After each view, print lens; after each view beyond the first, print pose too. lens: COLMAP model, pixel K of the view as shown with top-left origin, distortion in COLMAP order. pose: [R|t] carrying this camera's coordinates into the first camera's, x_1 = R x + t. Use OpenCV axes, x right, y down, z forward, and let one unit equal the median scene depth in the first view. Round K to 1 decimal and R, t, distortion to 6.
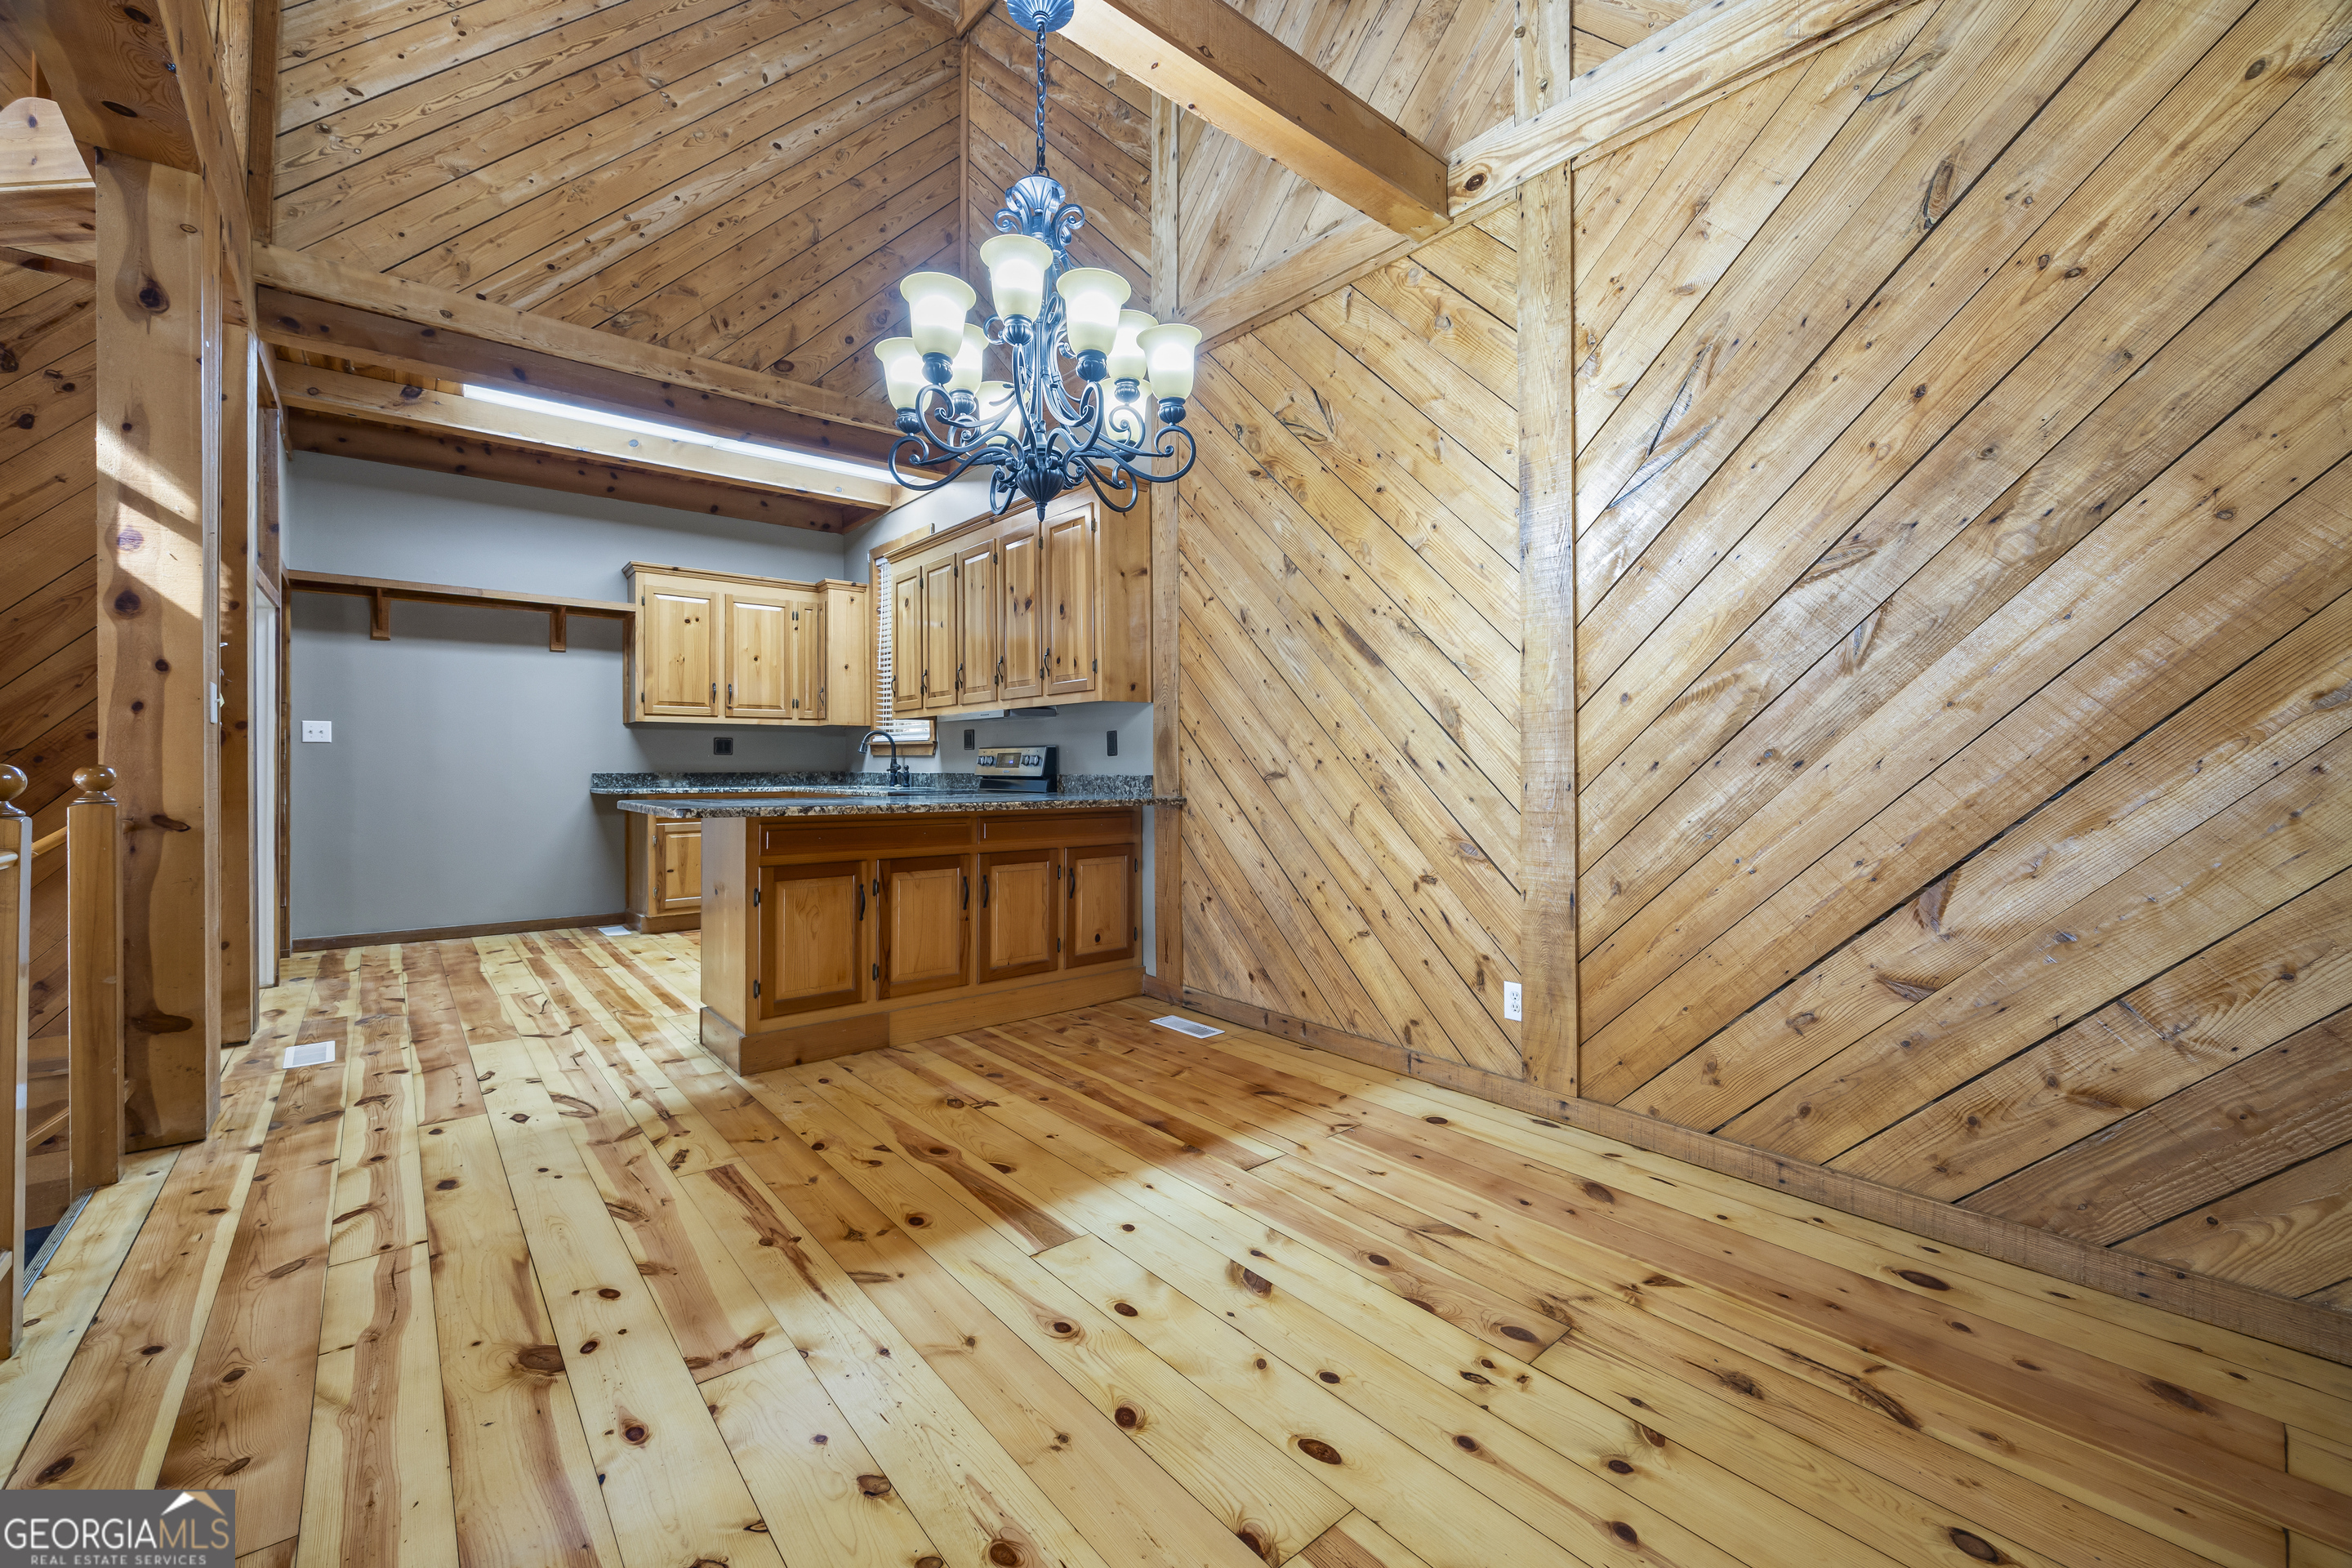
lens RADIAL K [[940.3, 0, 1175.6], [0, 940.3, 773.6], [0, 0, 1]] dist [-0.007286, 0.000173]
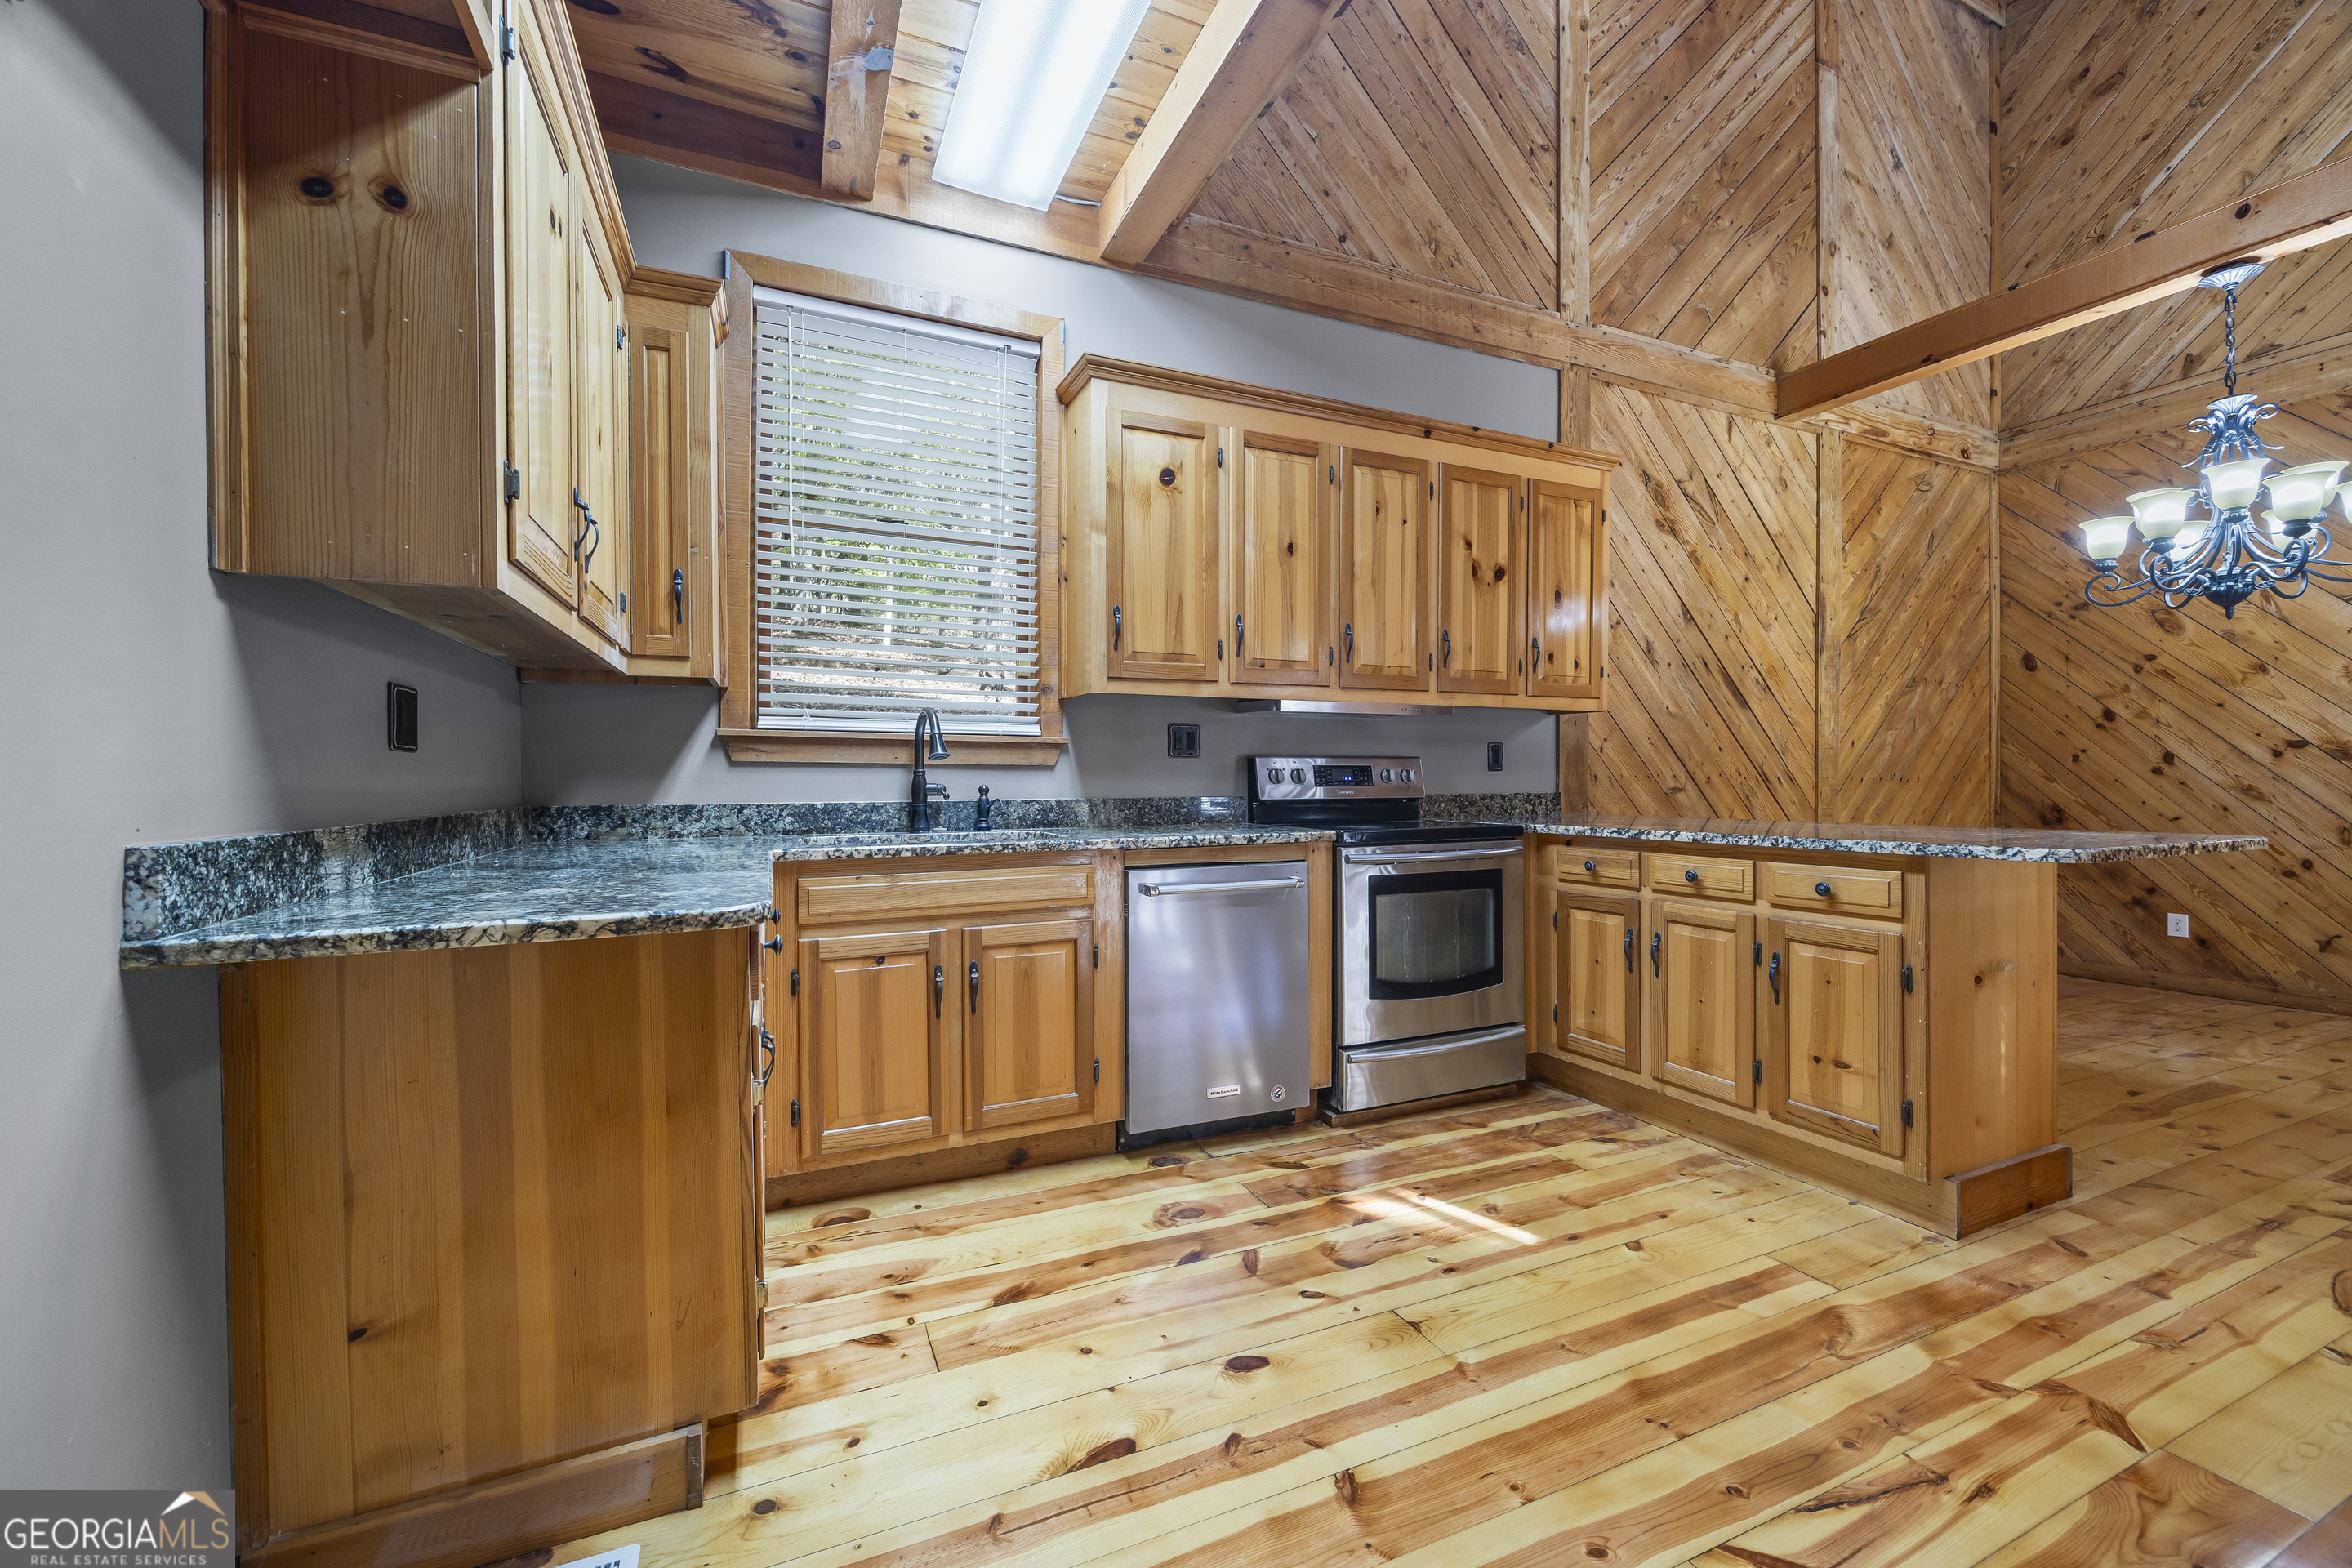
lens RADIAL K [[940.3, 0, 1167.6], [0, 940.3, 776.3], [0, 0, 1]] dist [-0.007286, 0.000173]
pose [[0.295499, -0.009036, 0.955300, -1.150448], [0.005038, 0.999956, 0.007900, -0.026569], [-0.955330, 0.002478, 0.295532, 1.210815]]
